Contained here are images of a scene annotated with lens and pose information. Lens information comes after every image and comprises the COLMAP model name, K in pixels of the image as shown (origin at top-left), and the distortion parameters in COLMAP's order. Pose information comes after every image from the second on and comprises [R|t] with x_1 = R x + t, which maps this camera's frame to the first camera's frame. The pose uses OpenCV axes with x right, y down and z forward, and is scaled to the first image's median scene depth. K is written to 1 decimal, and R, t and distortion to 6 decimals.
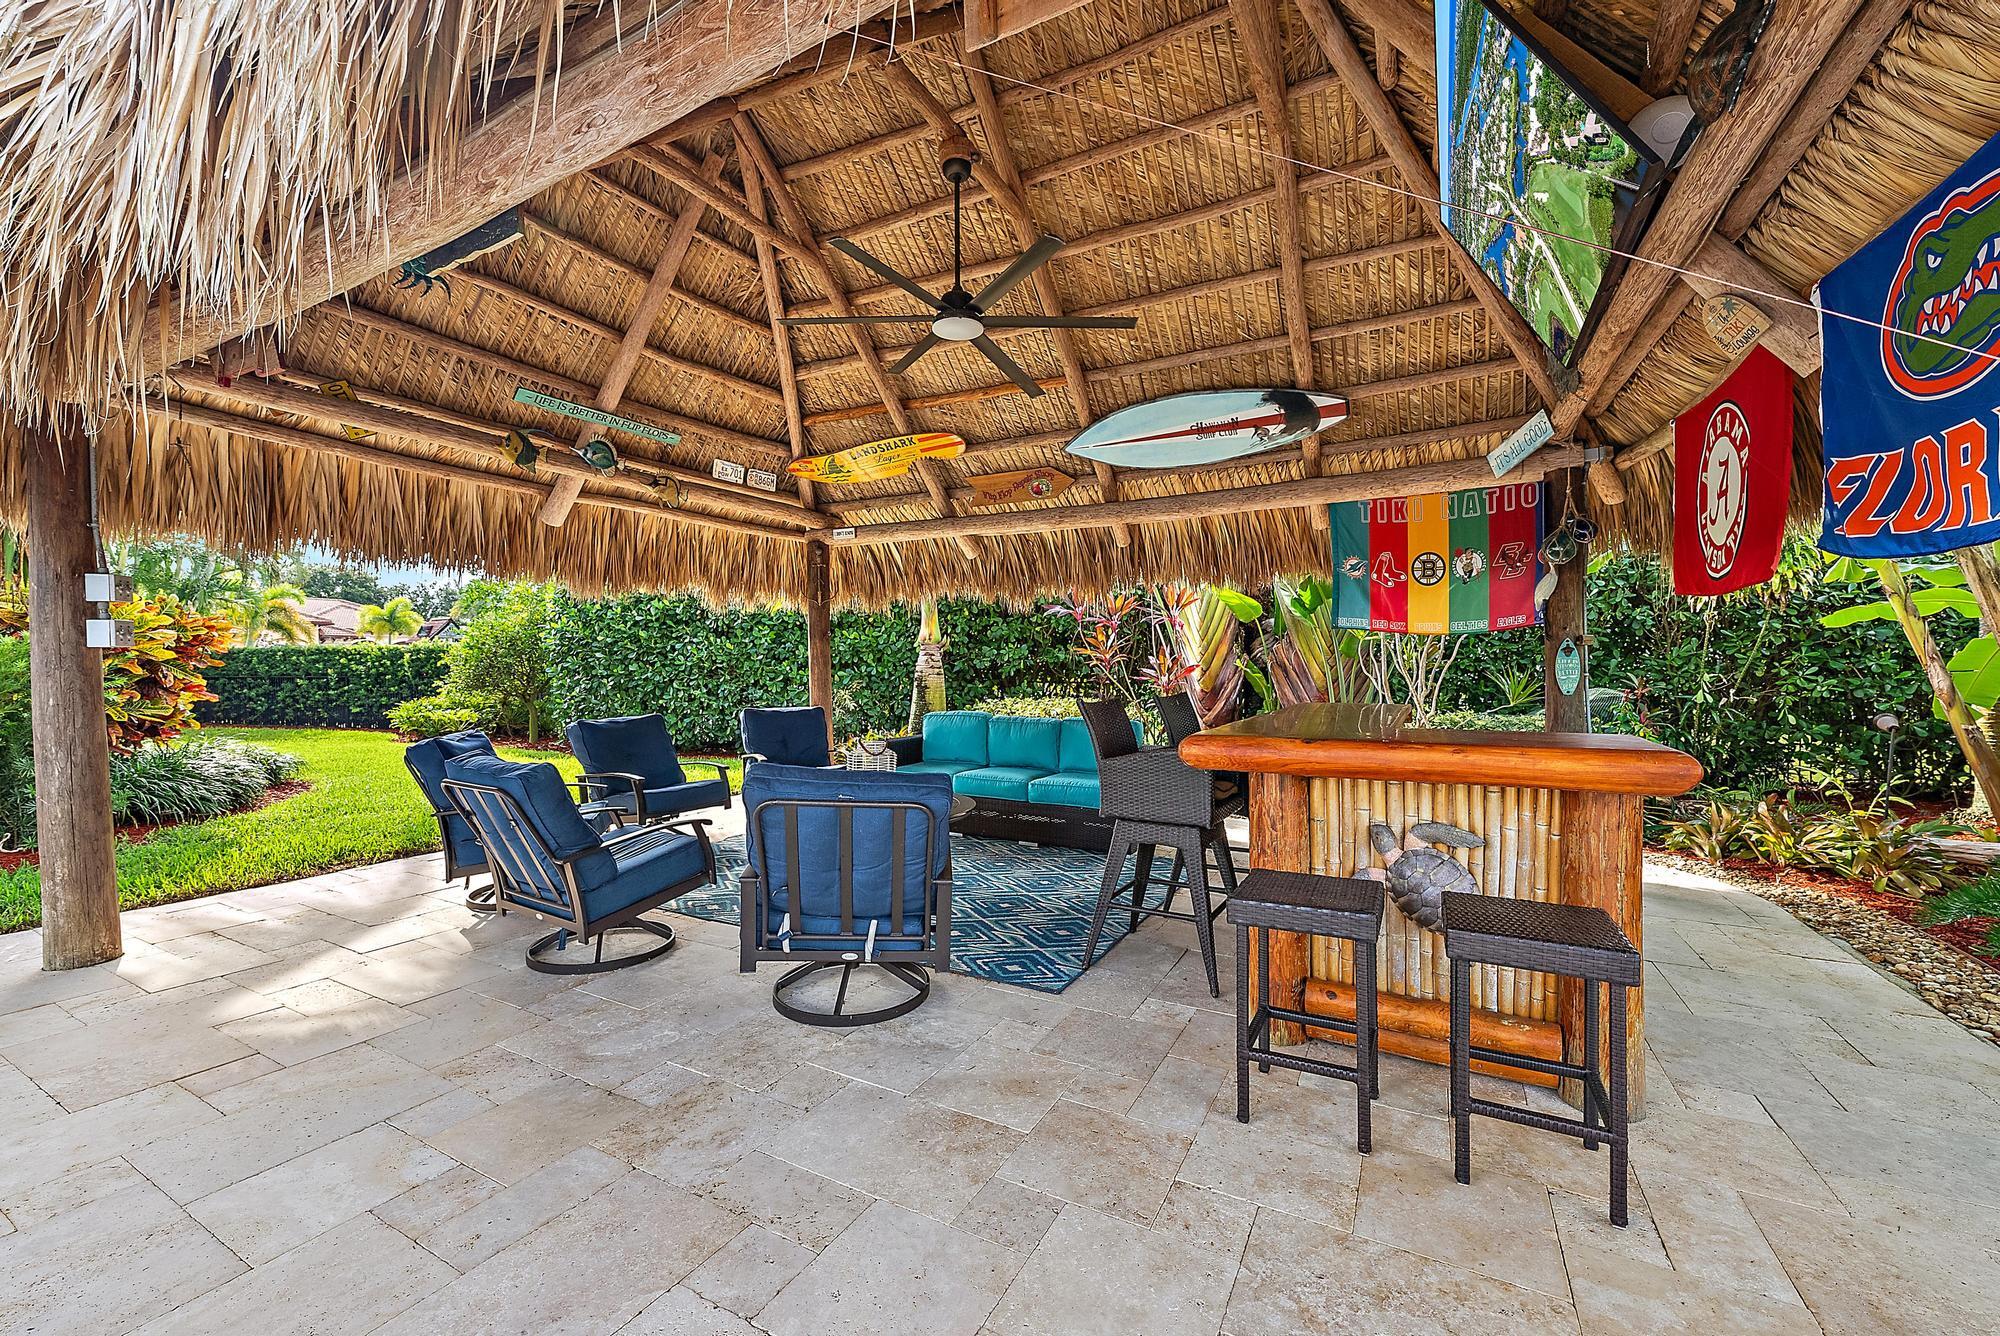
lens RADIAL K [[783.2, 0, 1000.3], [0, 783.2, 664.9], [0, 0, 1]] dist [-0.003008, -0.000167]
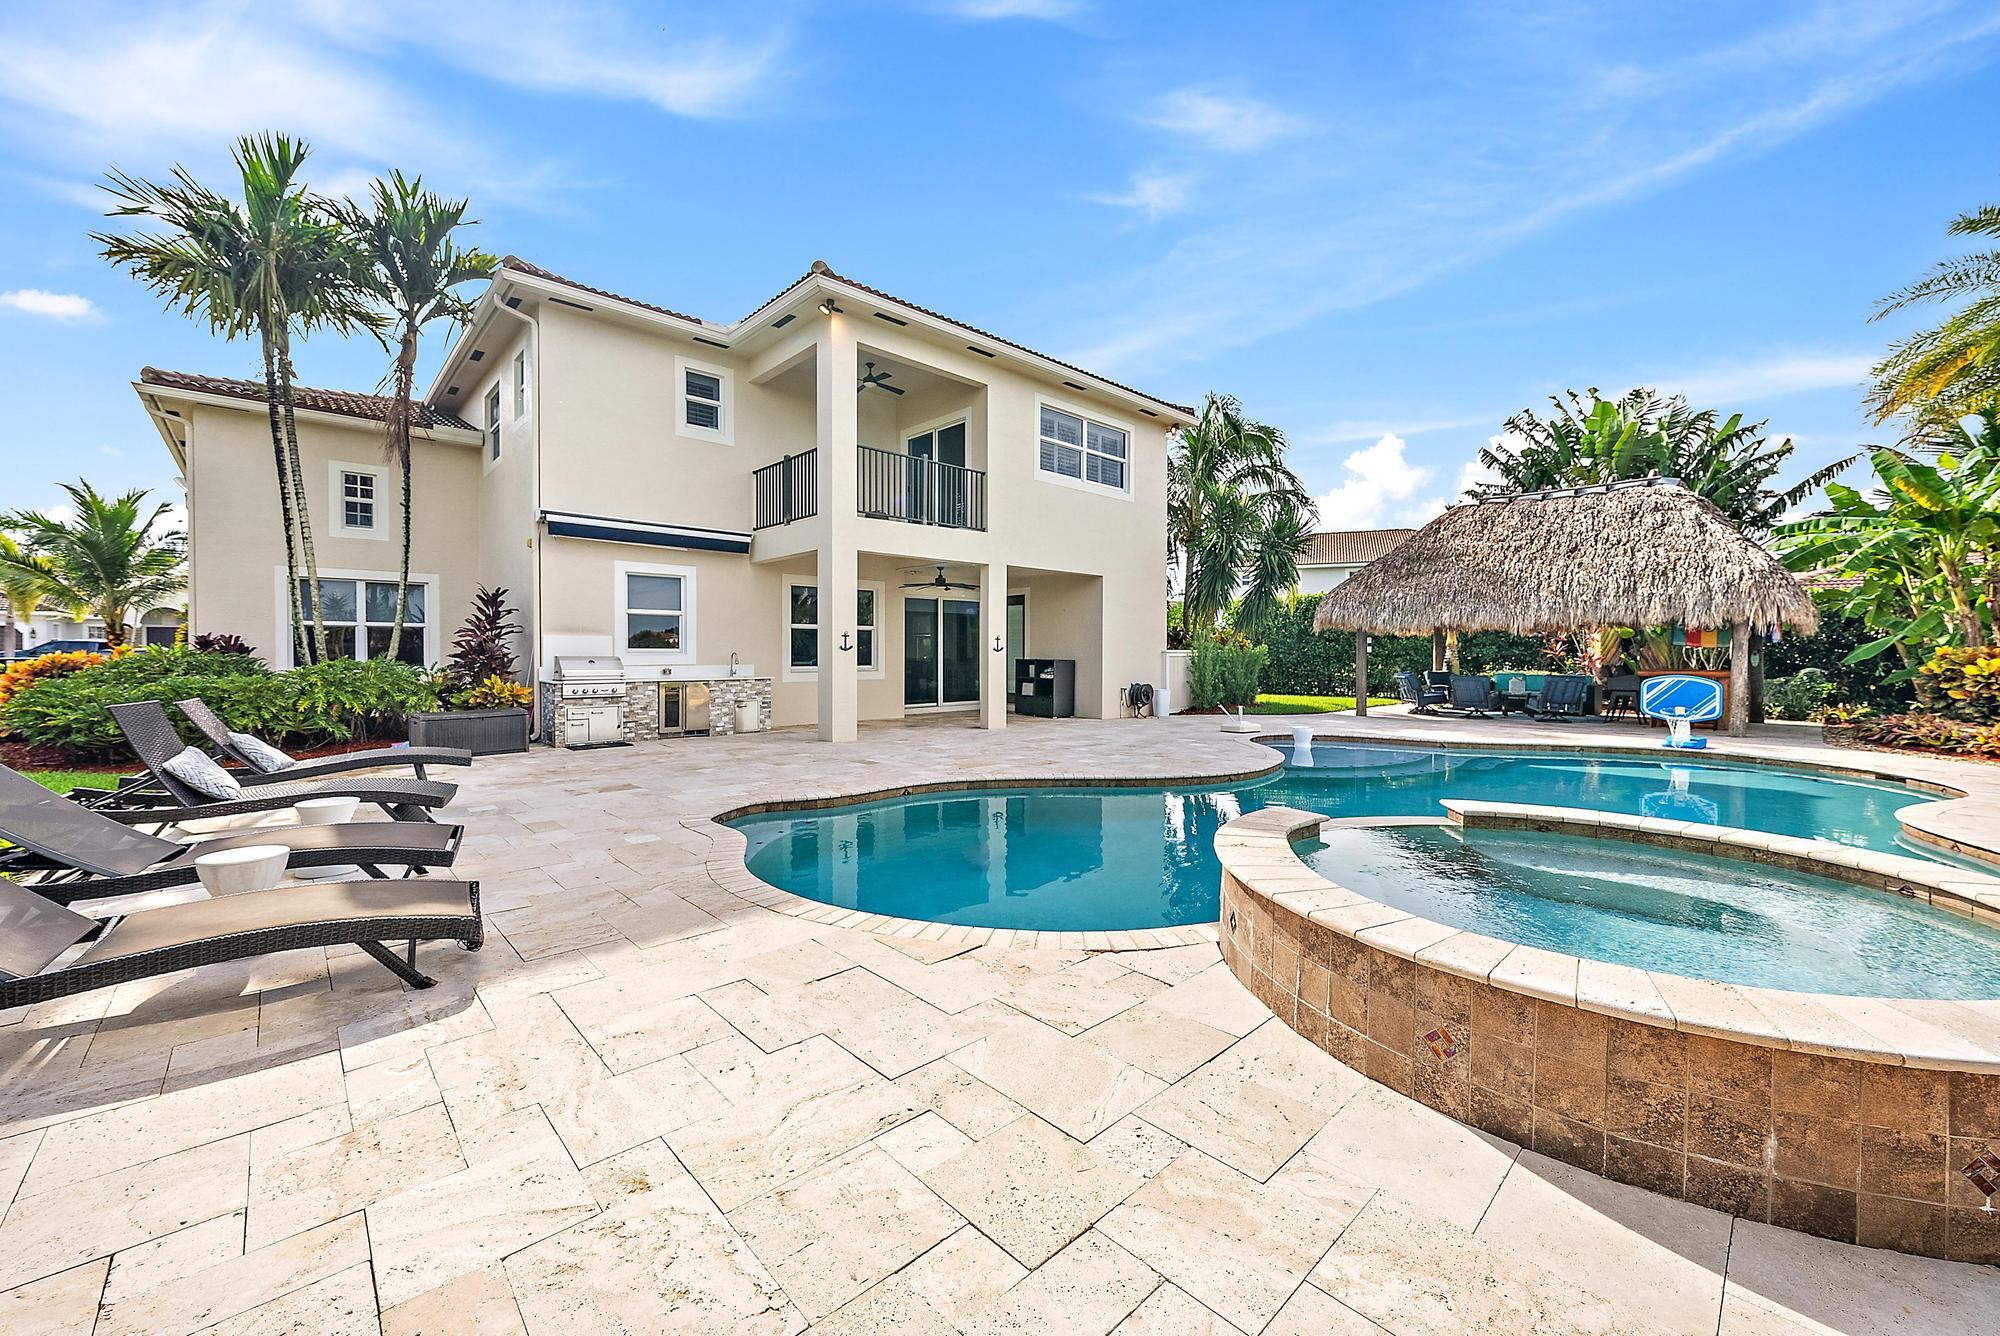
lens RADIAL K [[783.2, 0, 1013.5], [0, 783.2, 673.2], [0, 0, 1]] dist [-0.003008, -0.000167]
pose [[0.951403, 0.012868, -0.307678, -1.098326], [-0.005687, 0.999690, 0.024223, 0.002955], [0.307895, -0.021296, 0.951182, -2.766093]]
